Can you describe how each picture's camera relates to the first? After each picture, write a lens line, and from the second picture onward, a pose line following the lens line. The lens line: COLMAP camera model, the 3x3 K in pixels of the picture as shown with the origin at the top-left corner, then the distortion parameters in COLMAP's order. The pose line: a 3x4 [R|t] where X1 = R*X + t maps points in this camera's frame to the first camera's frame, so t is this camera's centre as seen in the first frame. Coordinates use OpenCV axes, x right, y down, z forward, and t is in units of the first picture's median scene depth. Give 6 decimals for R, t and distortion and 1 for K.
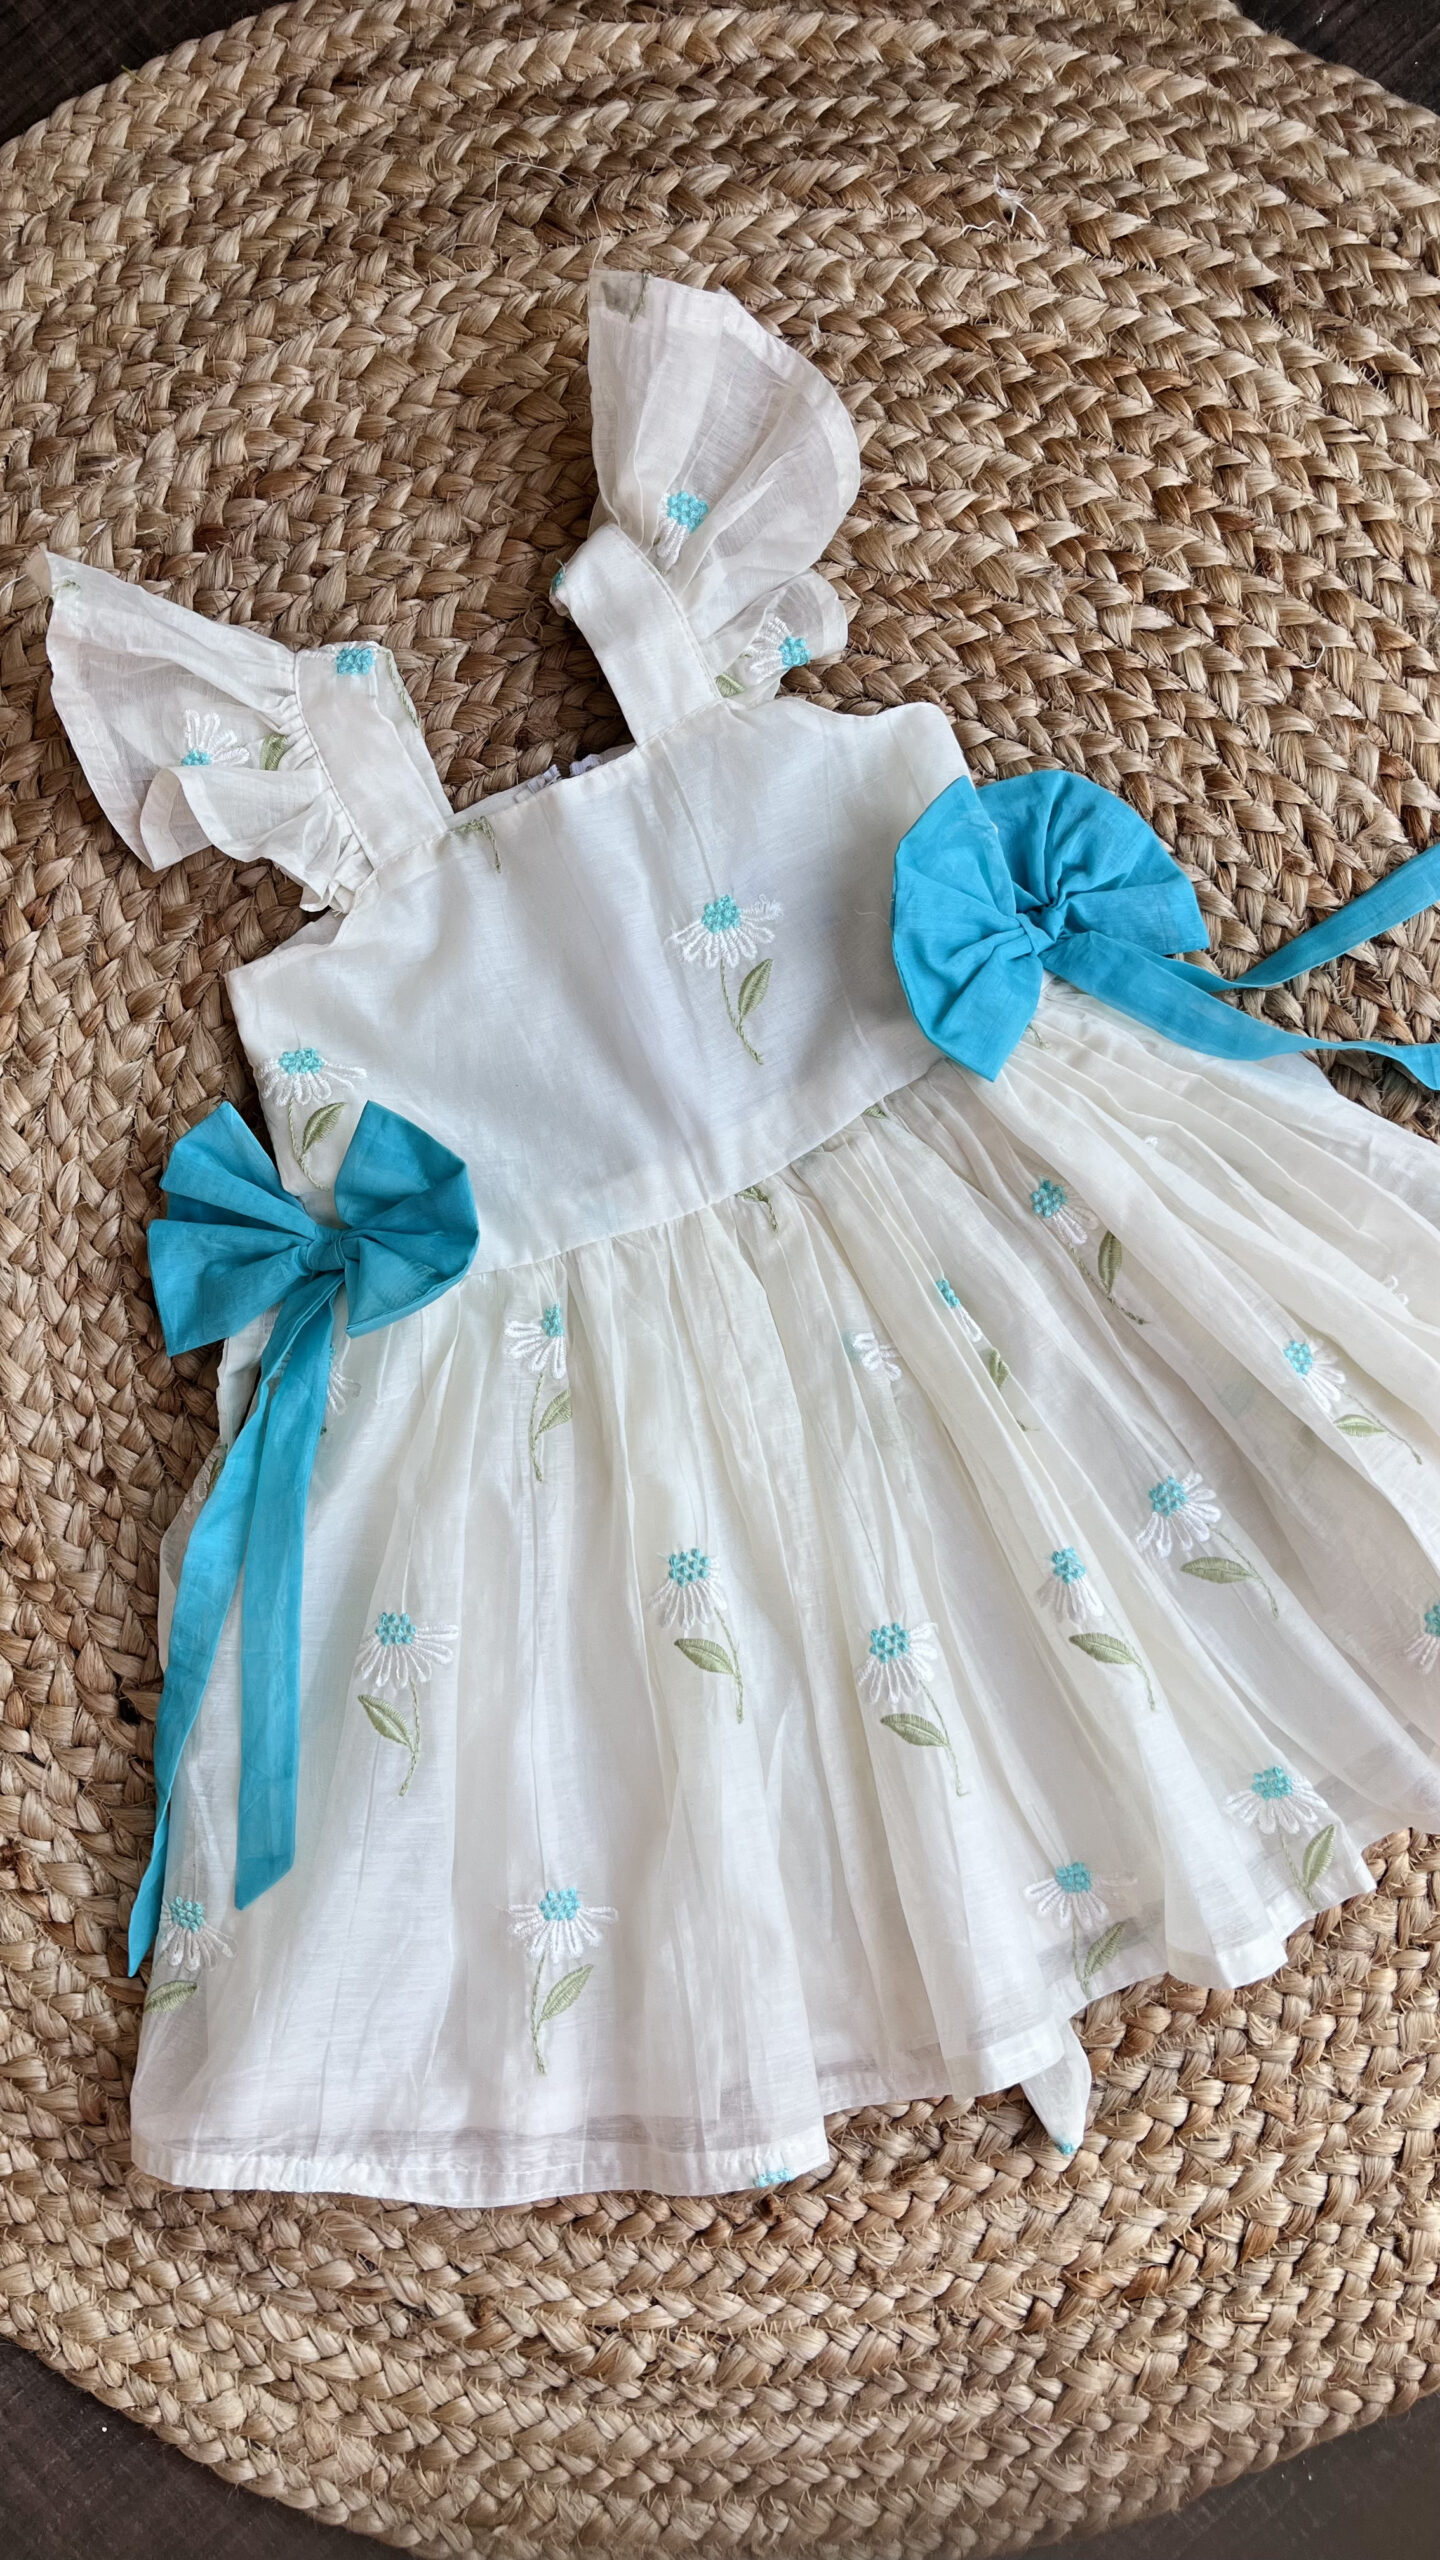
lens RADIAL K [[1909.1, 0, 721.9], [0, 1909.1, 1190.6], [0, 0, 1]] dist [0.053898, -0.080358]
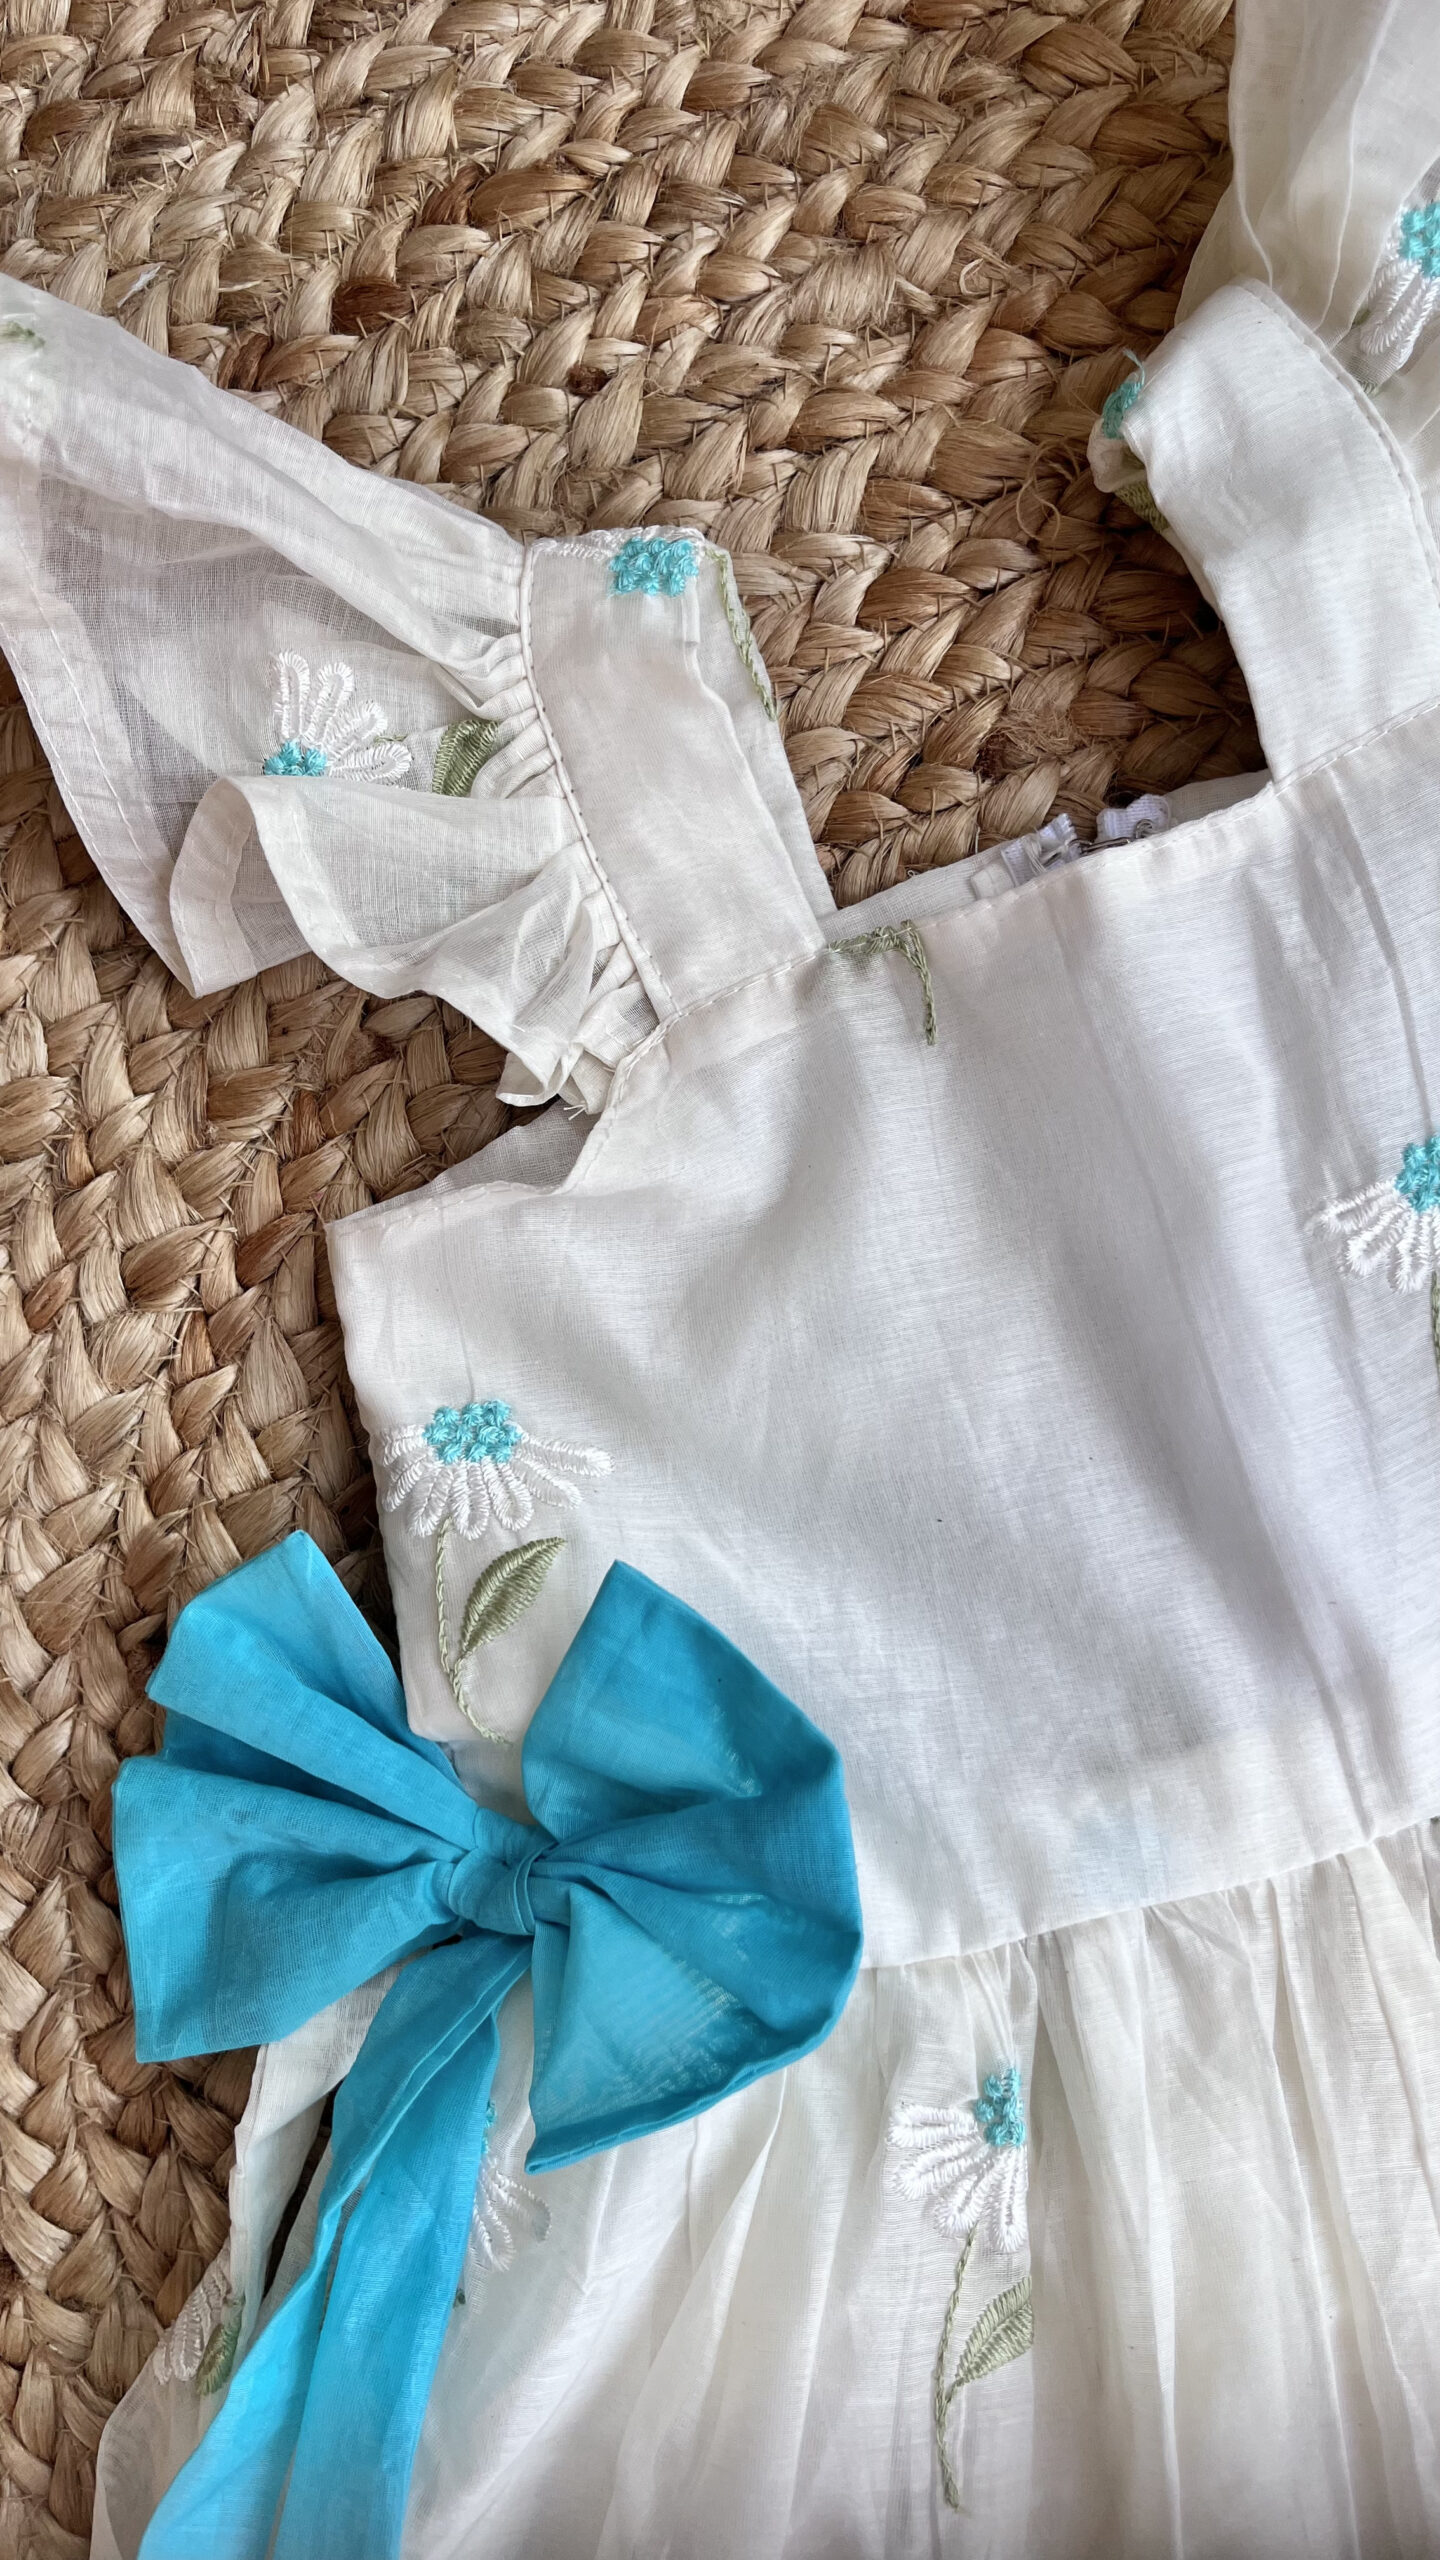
lens RADIAL K [[1909.1, 0, 737.6], [0, 1909.1, 1222.8], [0, 0, 1]] dist [0.053898, -0.080358]
pose [[0.994359, 0.070677, -0.079091, -0.122033], [-0.071588, 0.997396, -0.008737, -0.115677], [0.078267, 0.014349, 0.996829, 0.539804]]
